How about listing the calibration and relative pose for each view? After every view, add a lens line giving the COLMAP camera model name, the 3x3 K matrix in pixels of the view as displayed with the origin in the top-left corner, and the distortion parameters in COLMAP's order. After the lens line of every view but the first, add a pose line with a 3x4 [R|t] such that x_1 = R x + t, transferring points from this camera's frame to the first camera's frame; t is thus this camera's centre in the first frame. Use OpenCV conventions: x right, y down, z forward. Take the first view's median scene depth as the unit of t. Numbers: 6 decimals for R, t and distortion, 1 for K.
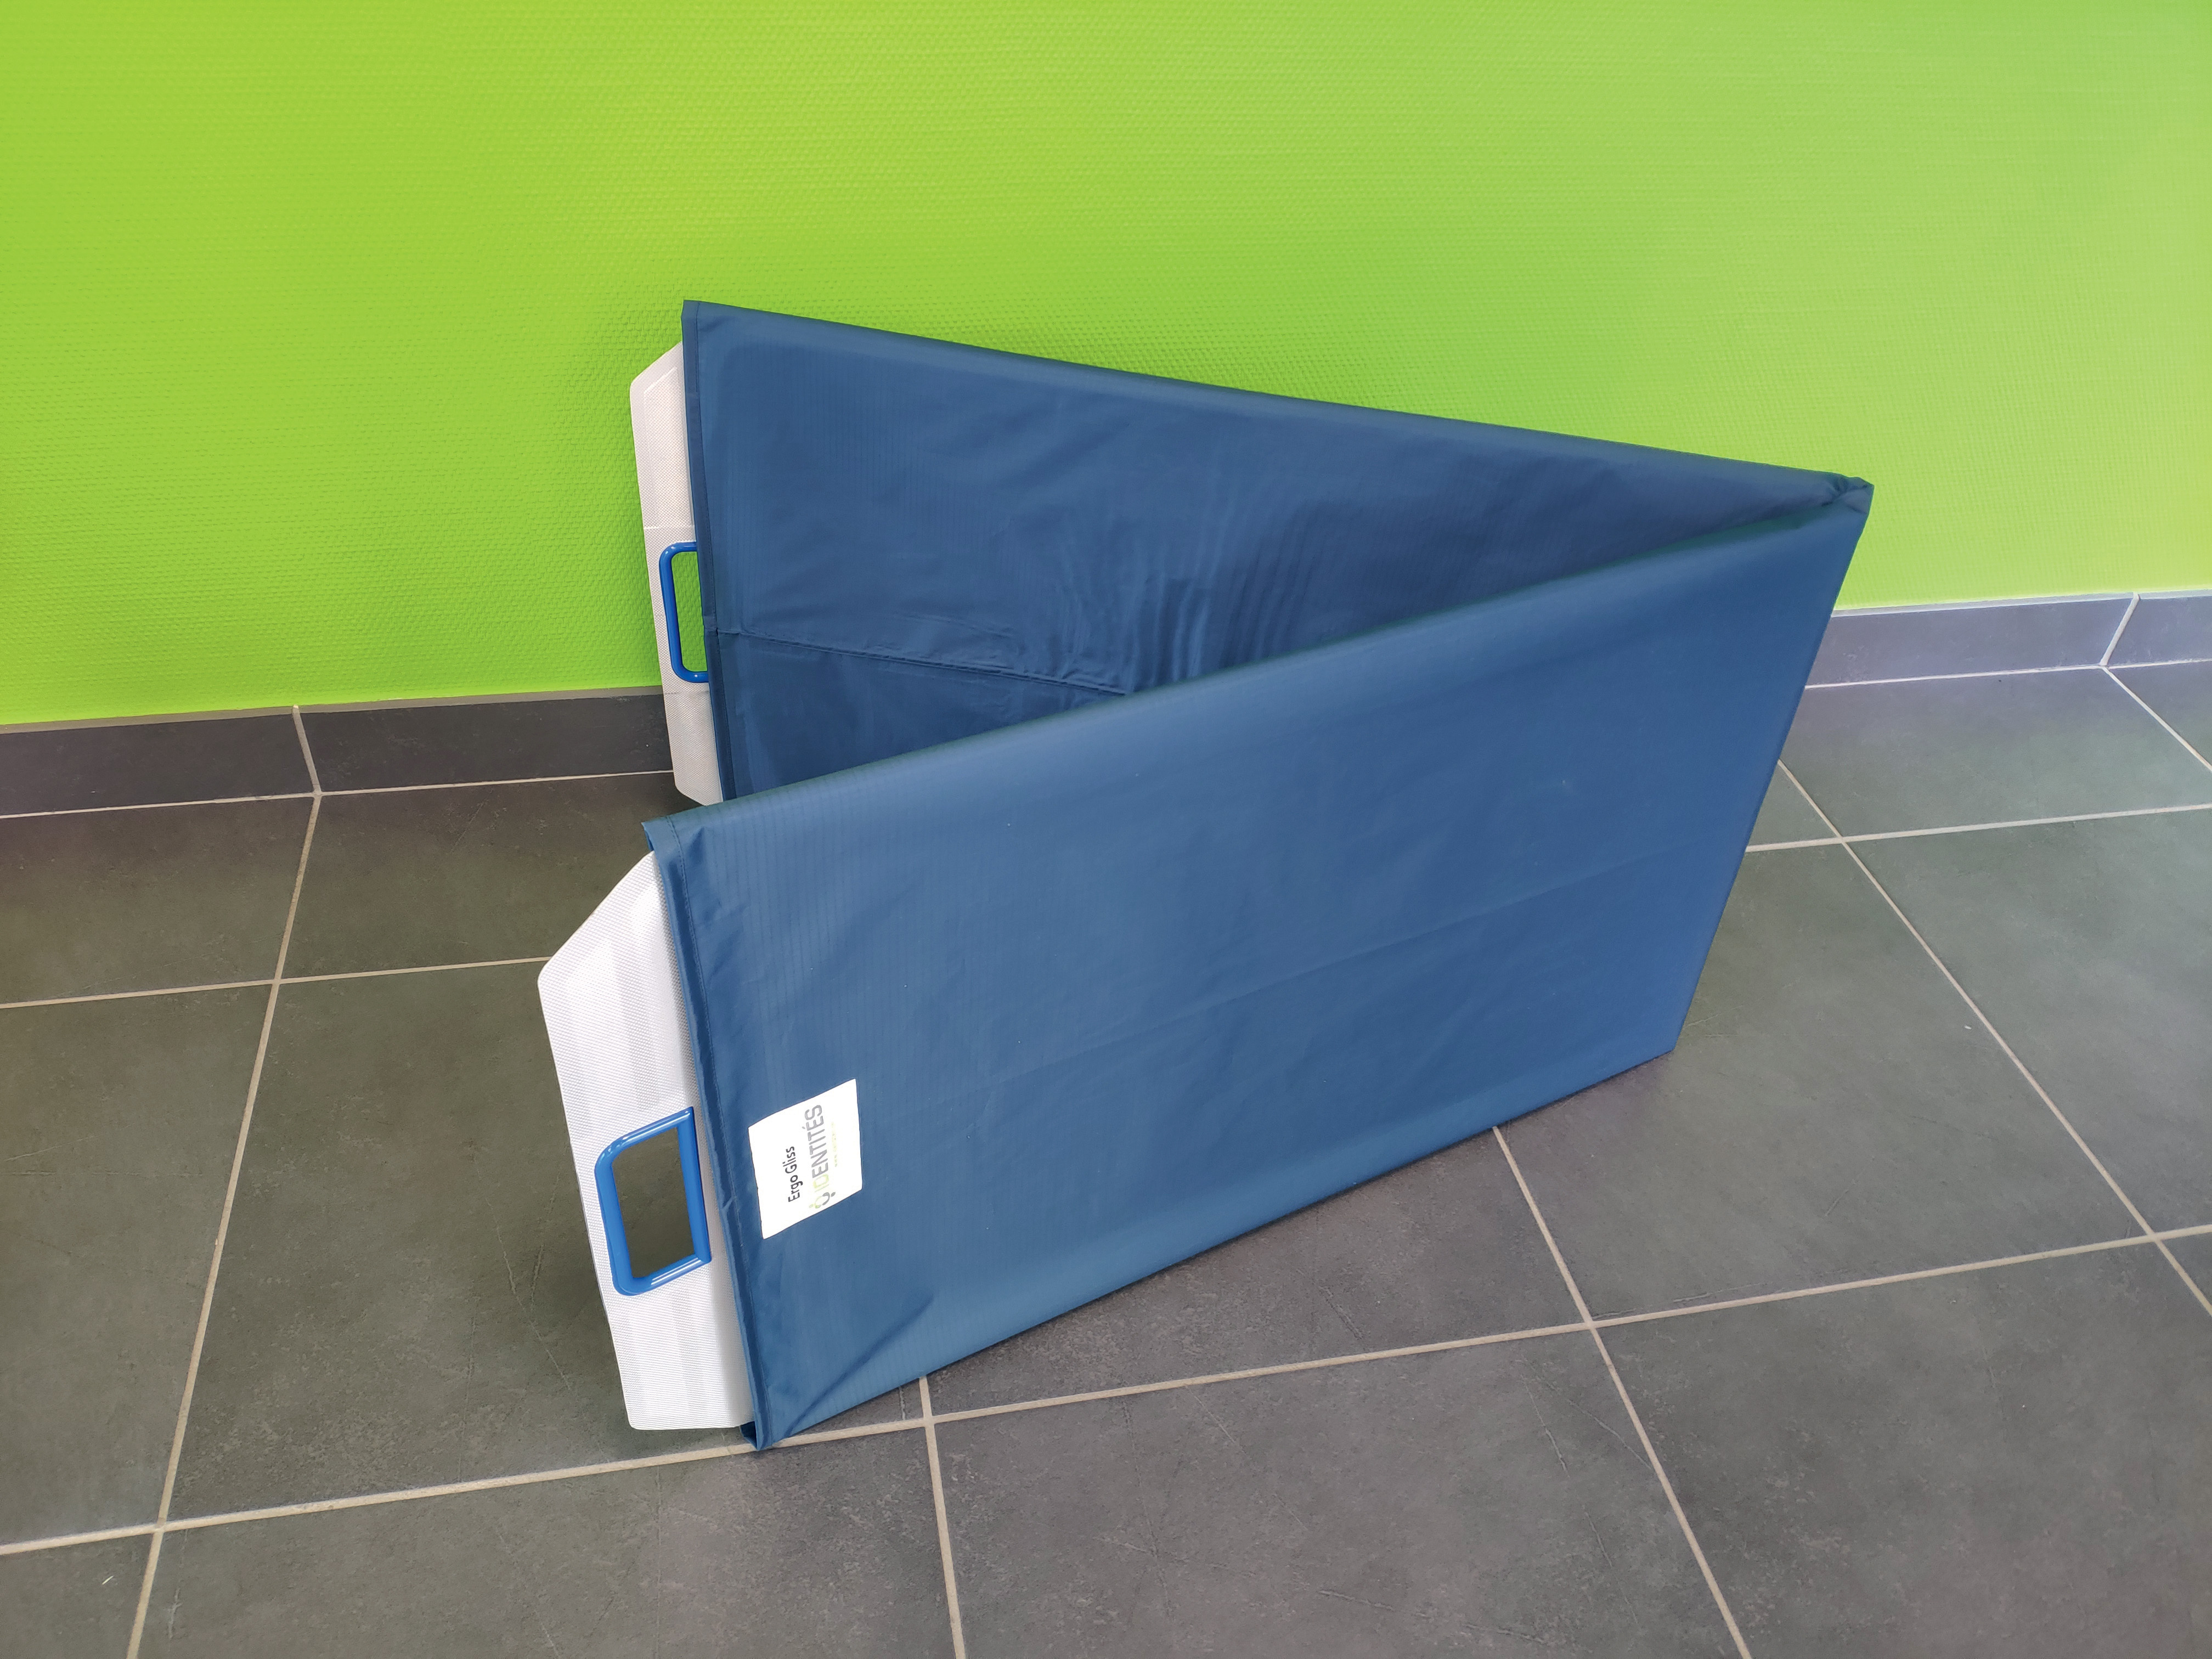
lens RADIAL K [[1746.6, 0, 1106.0], [0, 1746.6, 829.5], [0, 0, 1]] dist [-0.030679, 0.002527]
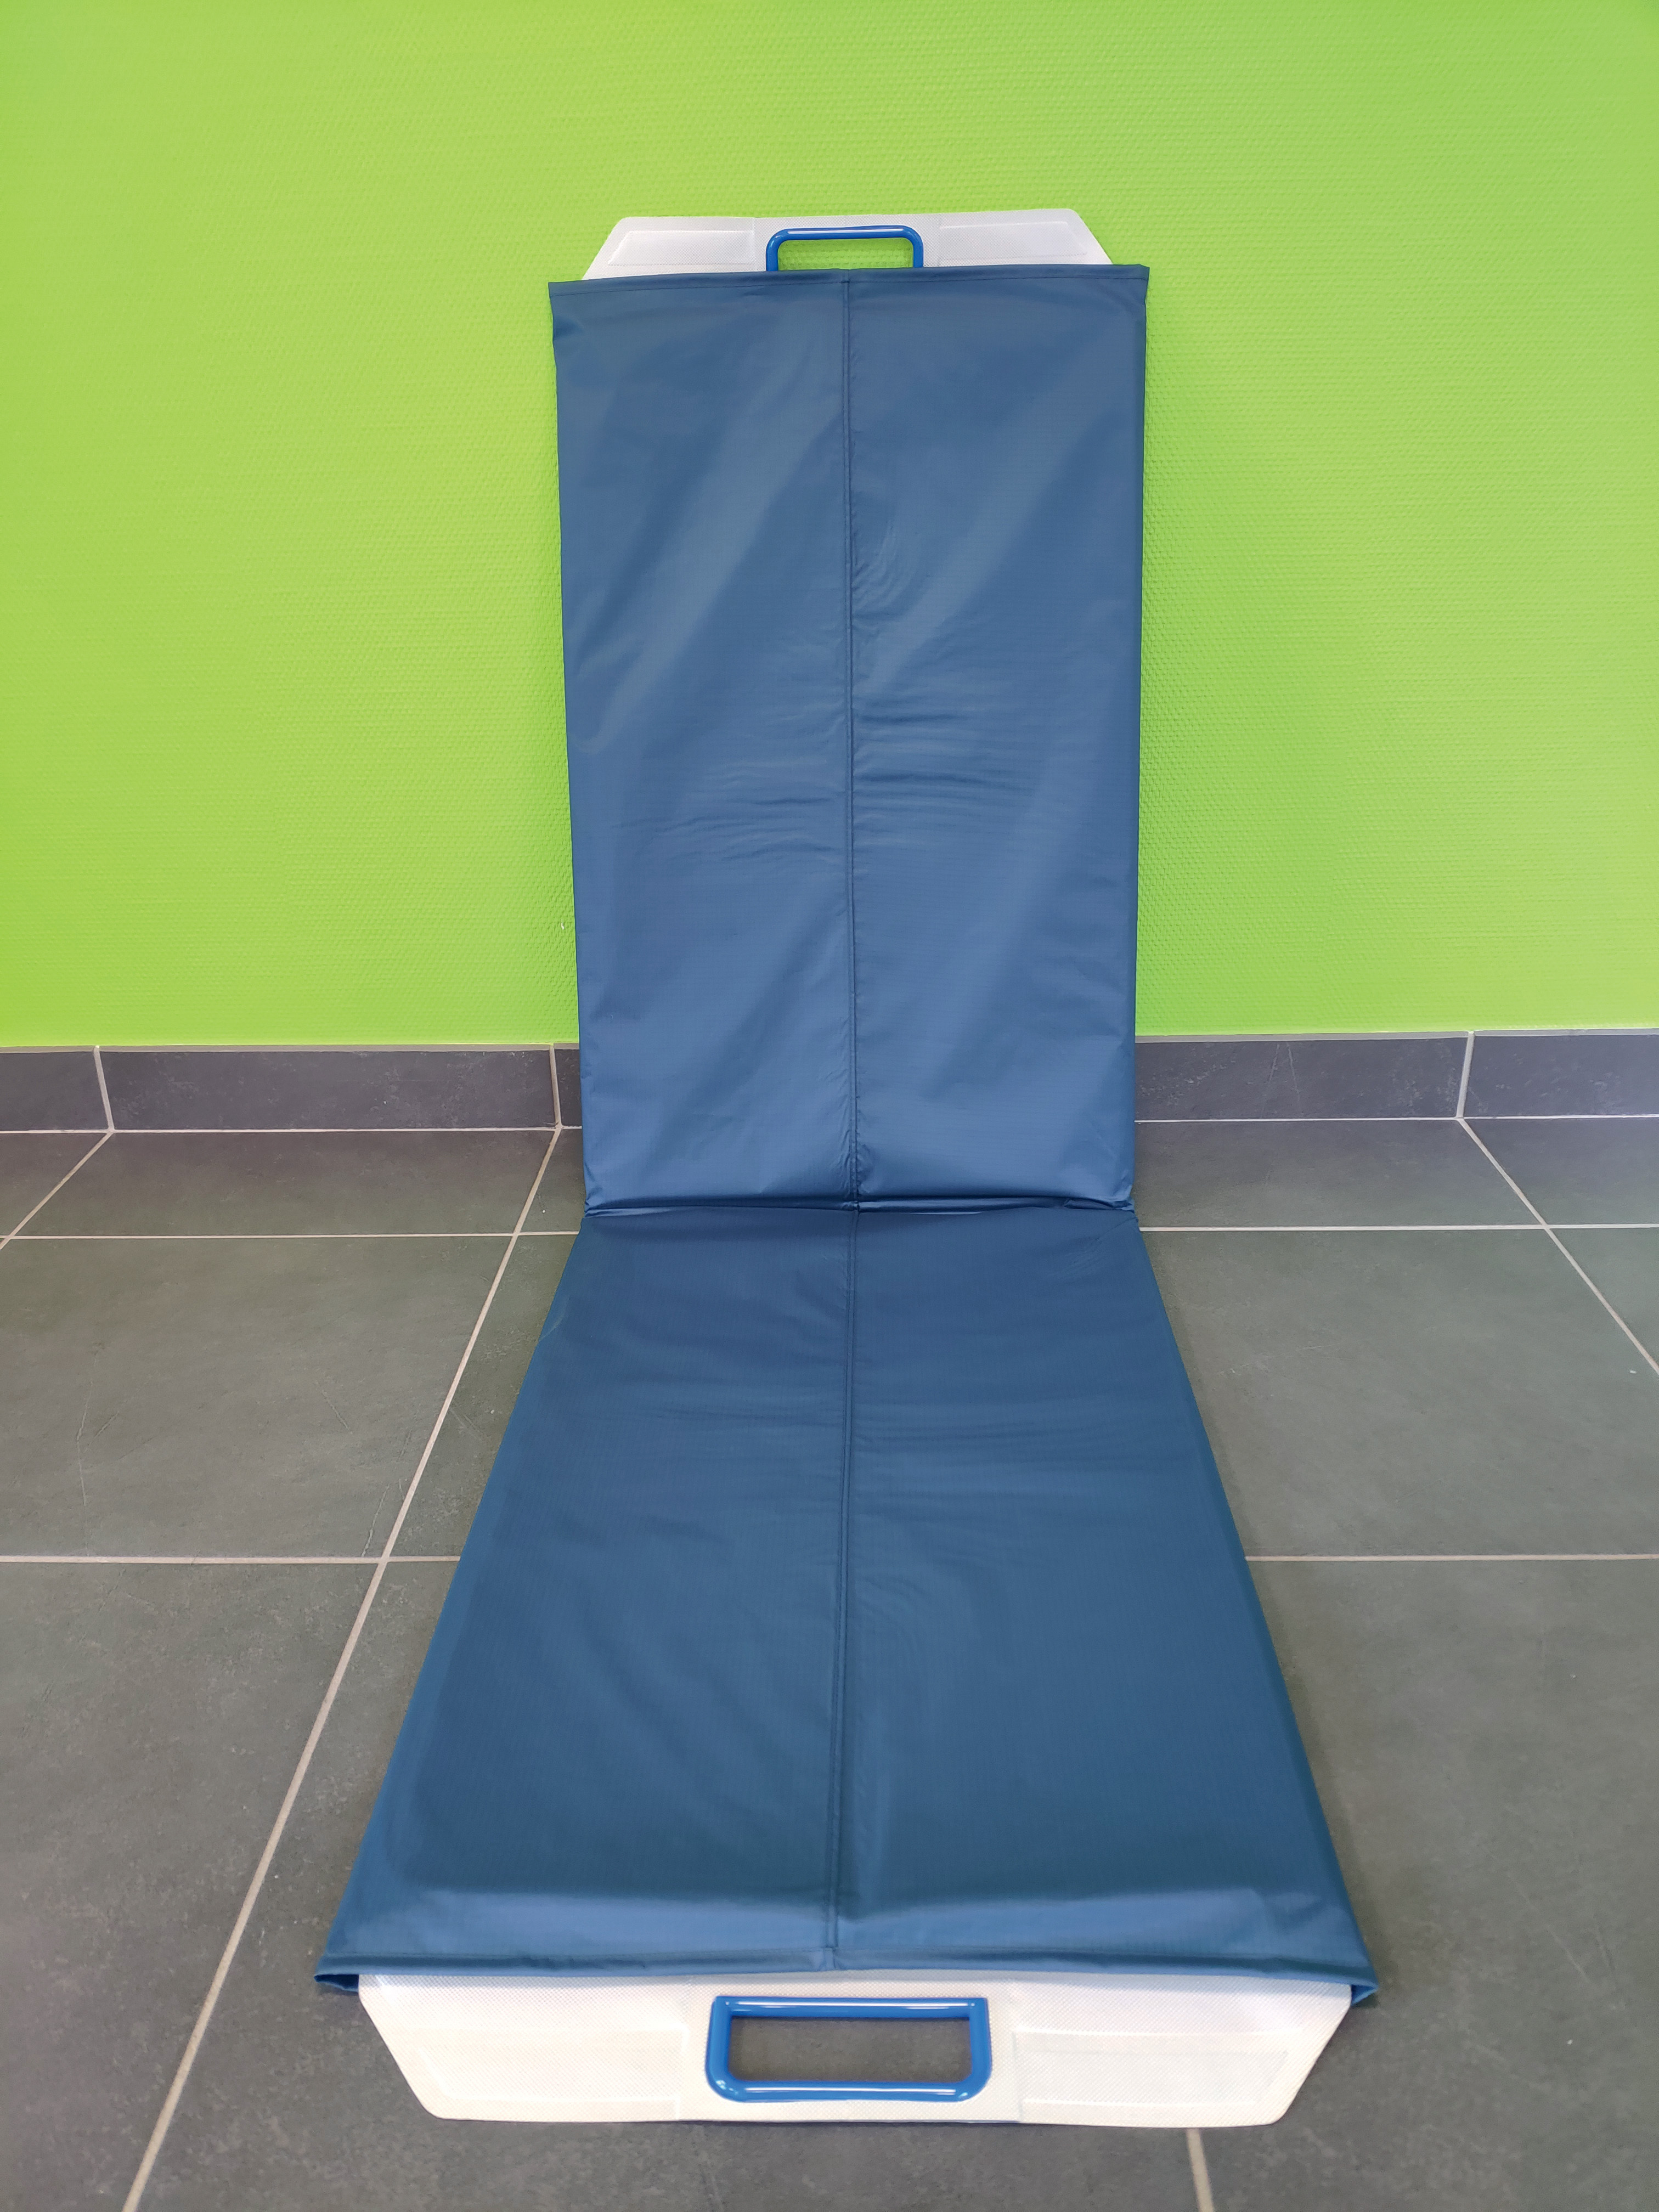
lens RADIAL K [[1746.6, 0, 822.4], [0, 1746.6, 1154.4], [0, 0, 1]] dist [-0.030679, 0.002527]
pose [[0.971139, 0.014524, -0.238071, 0.292592], [-0.078894, 0.961520, -0.263165, 0.270220], [0.225087, 0.274352, 0.934915, 0.025929]]
